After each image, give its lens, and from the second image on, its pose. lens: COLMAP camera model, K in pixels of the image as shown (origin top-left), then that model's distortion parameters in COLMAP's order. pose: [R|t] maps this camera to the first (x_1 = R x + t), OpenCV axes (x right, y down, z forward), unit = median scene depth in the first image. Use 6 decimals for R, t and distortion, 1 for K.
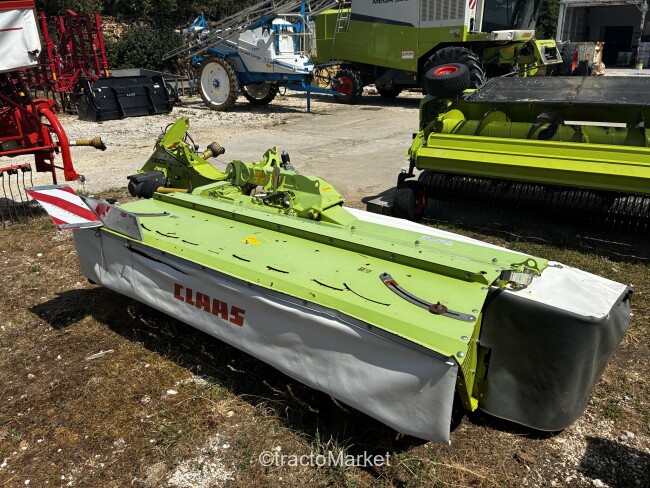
lens RADIAL K [[495.2, 0, 332.8], [0, 495.2, 230.5], [0, 0, 1]] dist [0.001652, -0.013728]
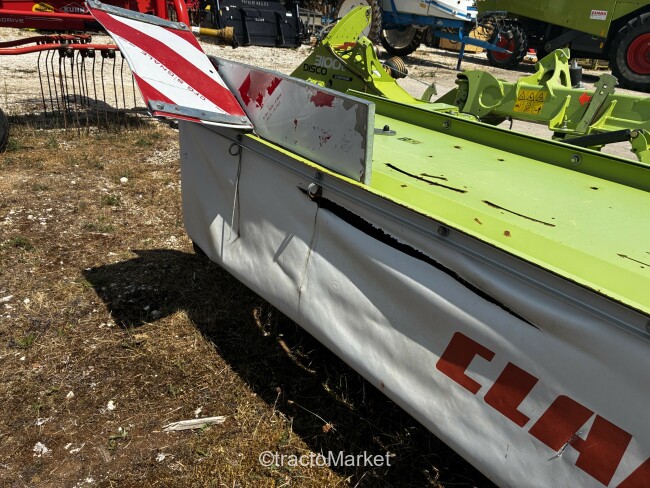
lens RADIAL K [[495.2, 0, 324.8], [0, 495.2, 245.3], [0, 0, 1]] dist [0.001652, -0.013728]
pose [[0.966434, 0.195543, -0.166637, -0.252199], [-0.181292, 0.978637, 0.096969, 0.026306], [0.182038, -0.063504, 0.981239, 0.477864]]
